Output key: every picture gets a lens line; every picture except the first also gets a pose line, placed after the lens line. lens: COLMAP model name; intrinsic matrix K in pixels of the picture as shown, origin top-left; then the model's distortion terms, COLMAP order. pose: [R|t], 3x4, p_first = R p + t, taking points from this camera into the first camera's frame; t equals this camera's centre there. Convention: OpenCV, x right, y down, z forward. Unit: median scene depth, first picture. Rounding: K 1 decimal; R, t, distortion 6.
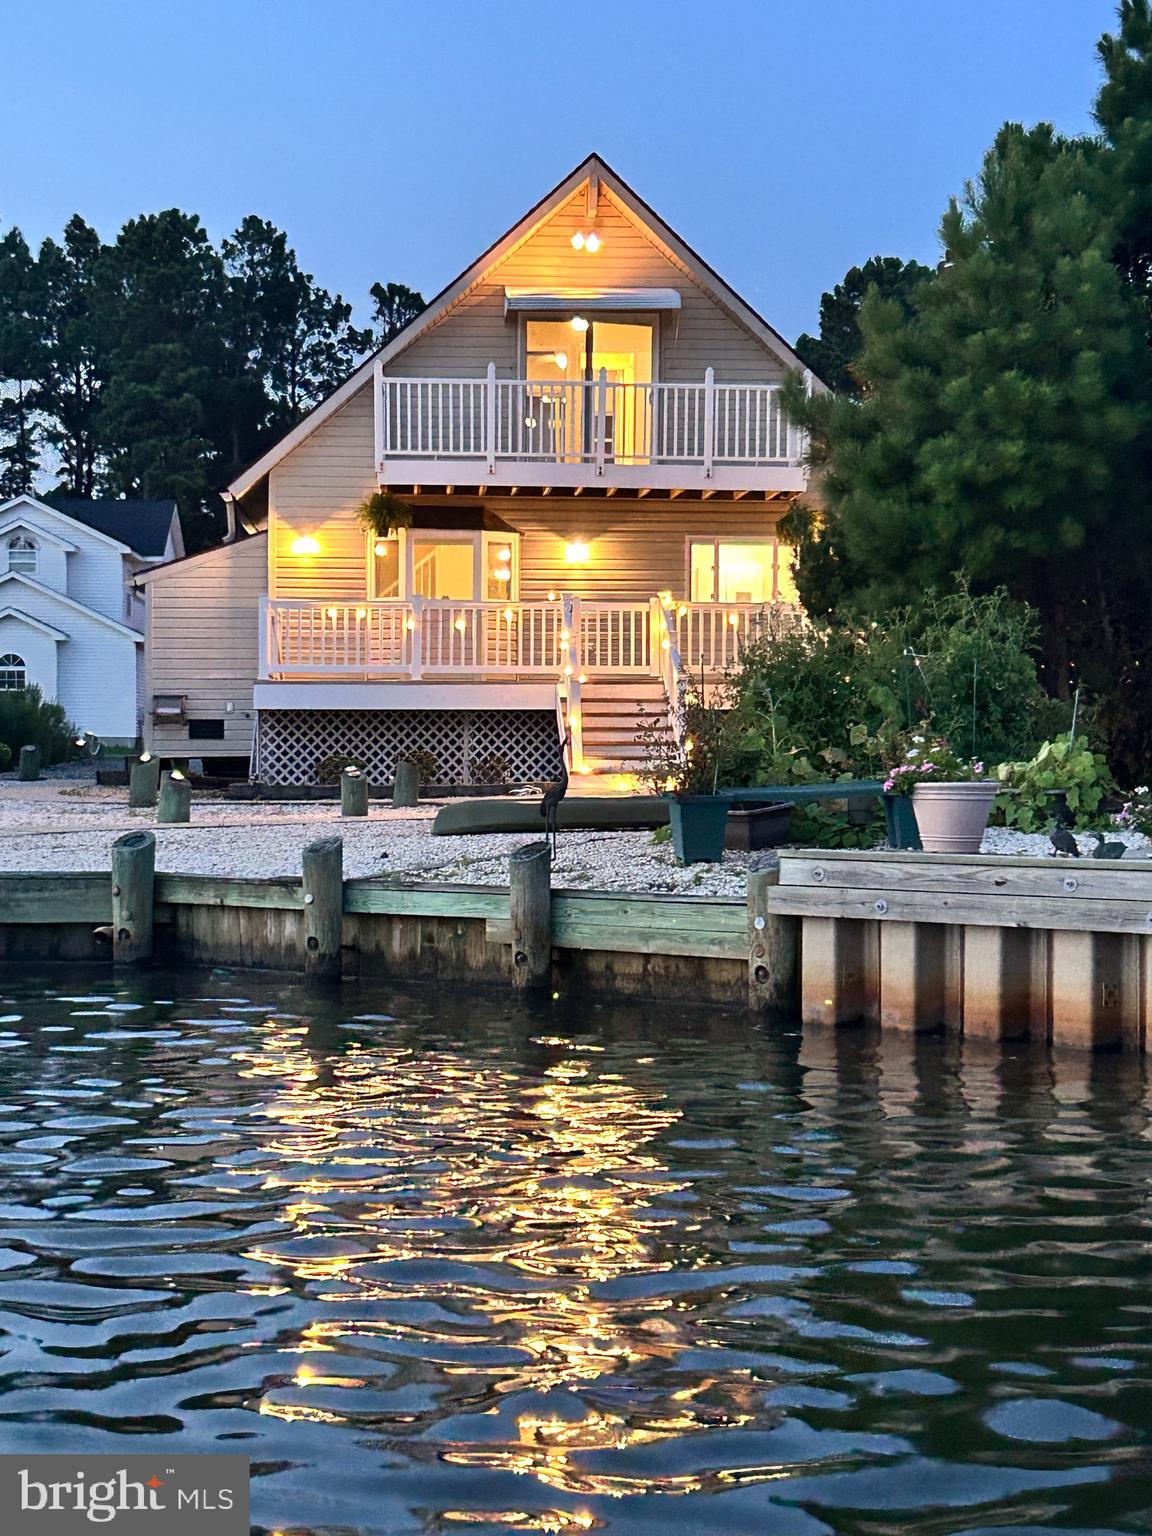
lens RADIAL K [[2618.2, 0, 591.8], [0, 2618.2, 751.6], [0, 0, 1]] dist [0.132929, 0.000000]
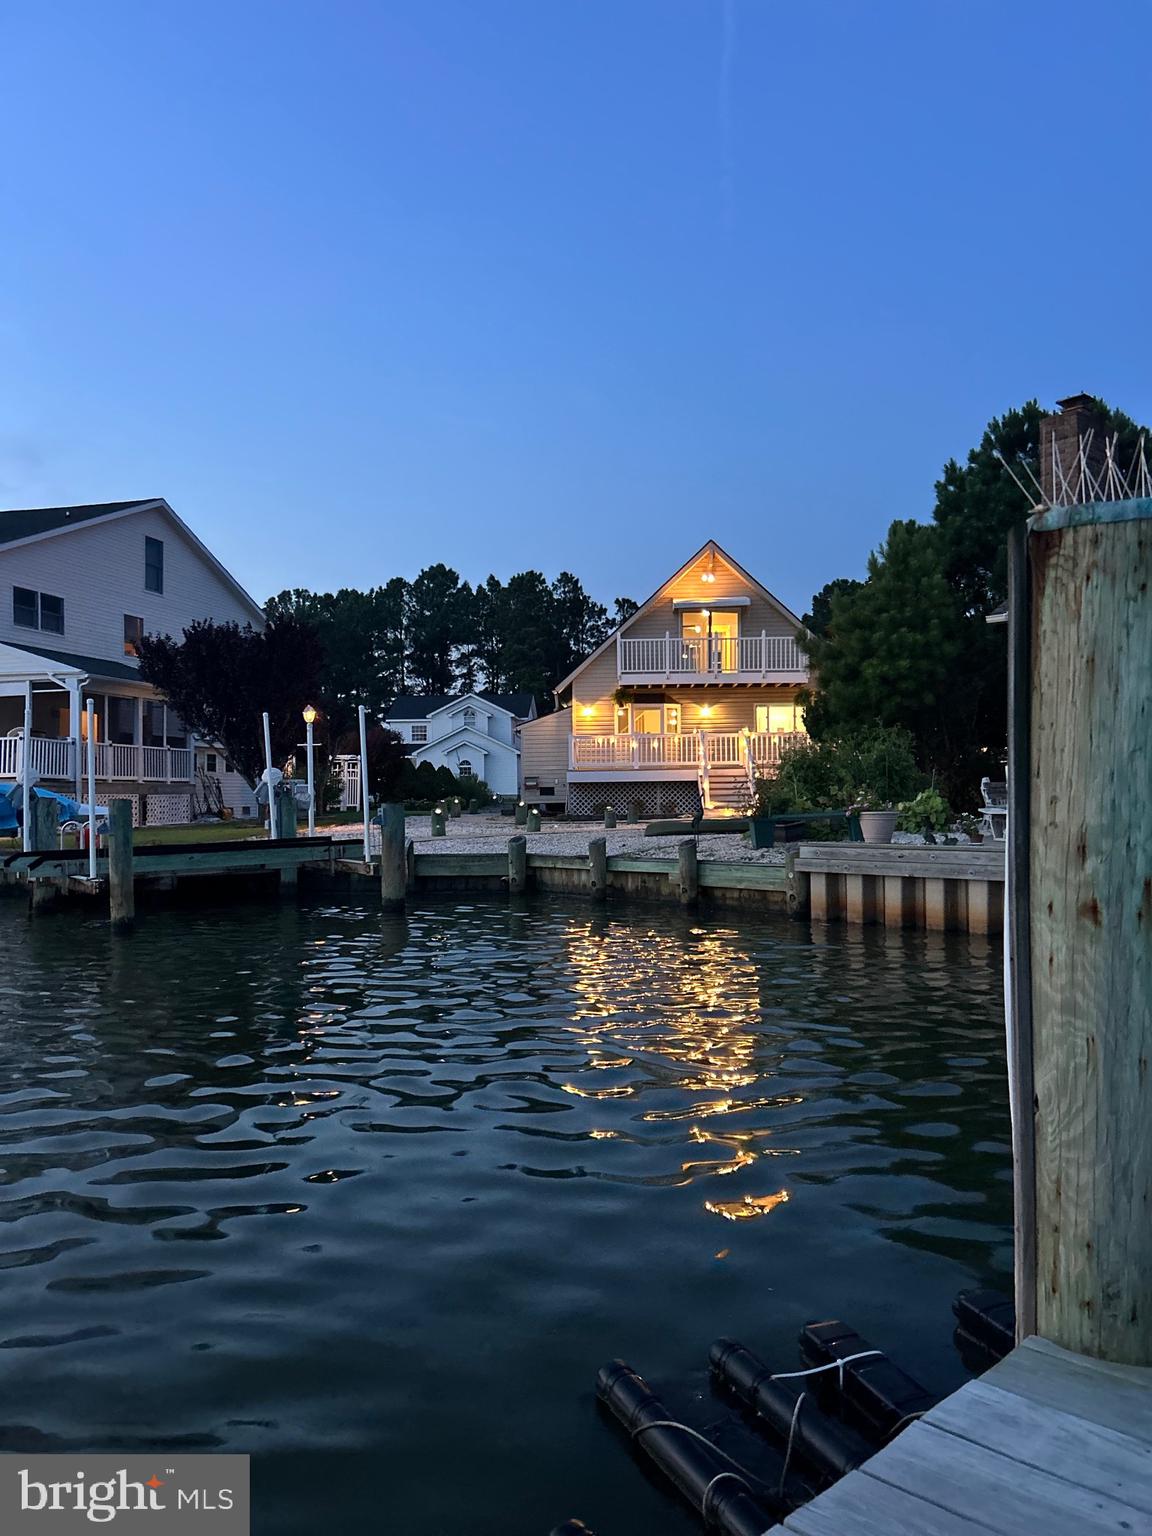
lens RADIAL K [[1133.8, 0, 575.5], [0, 1133.8, 773.3], [0, 0, 1]] dist [0.012065, -0.010662]
pose [[0.992626, -0.014955, -0.120293, -0.000800], [0.012240, 0.999654, -0.023276, -0.000847], [0.120600, 0.021632, 0.992465, 0.005861]]
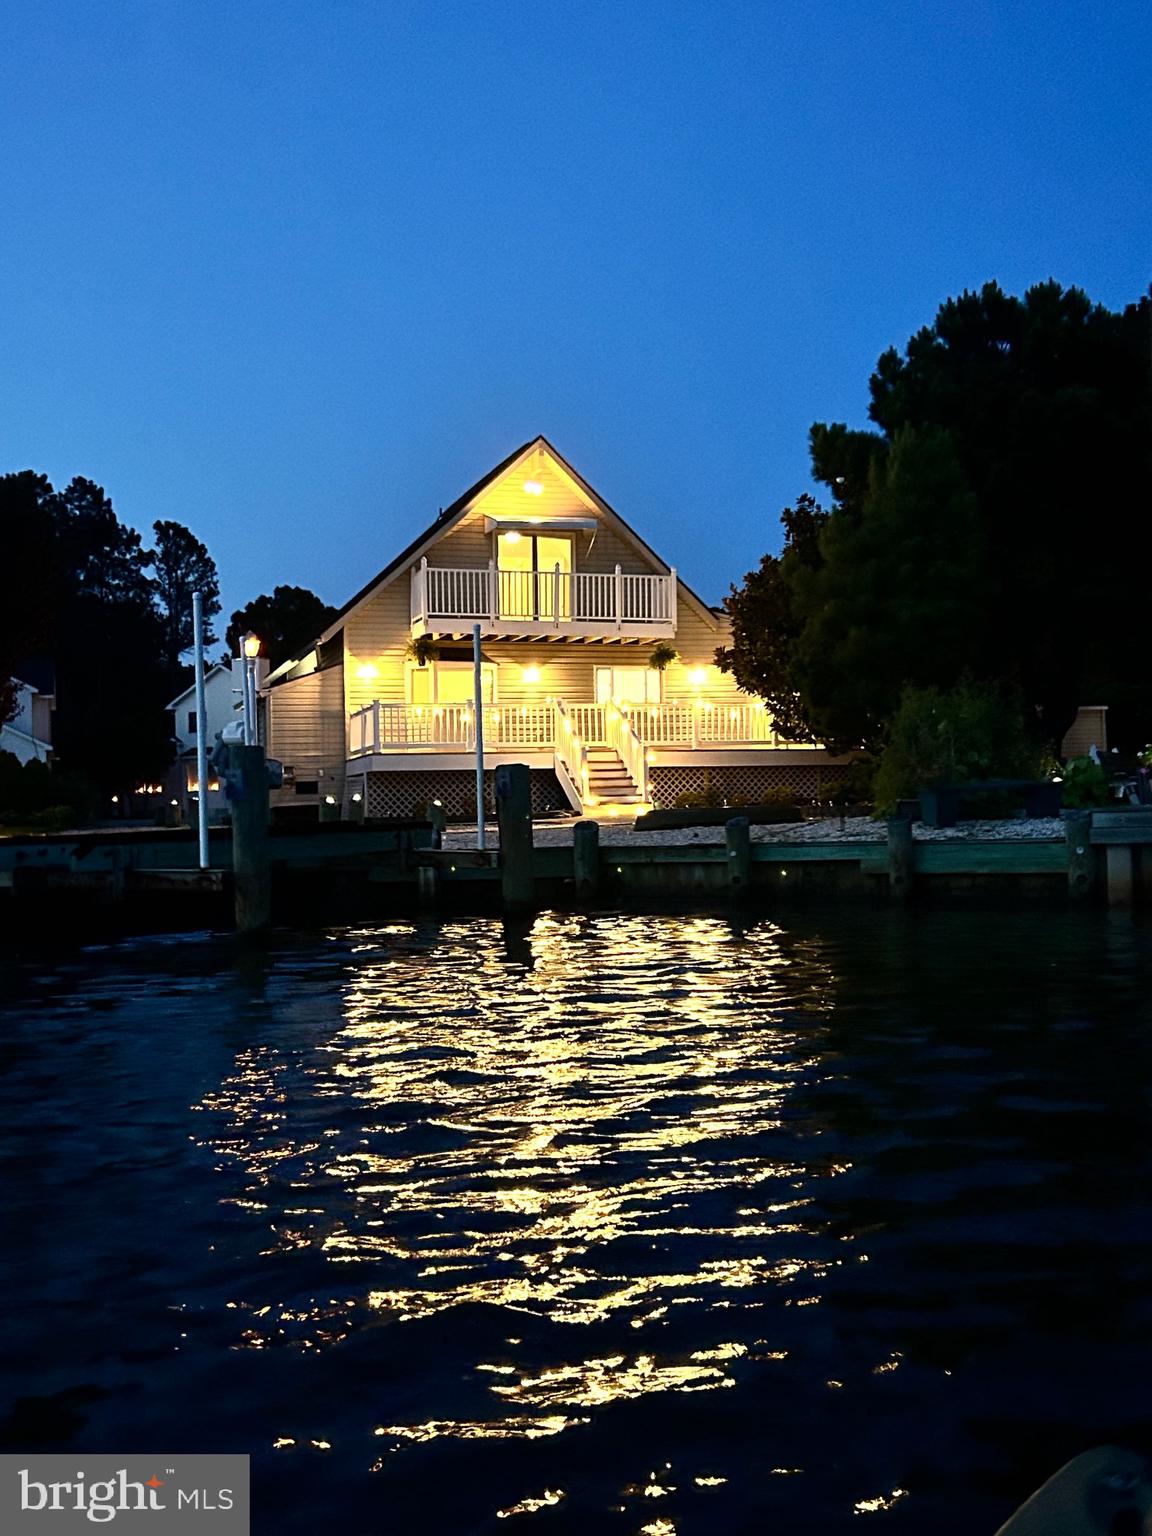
lens RADIAL K [[1647.7, 0, 567.5], [0, 1647.7, 754.9], [0, 0, 1]] dist [0.087357, 0.000000]
pose [[0.974885, -0.015745, 0.222150, -0.321219], [0.025186, 0.998893, -0.039727, 0.022956], [-0.221278, 0.044324, 0.974203, -0.010681]]
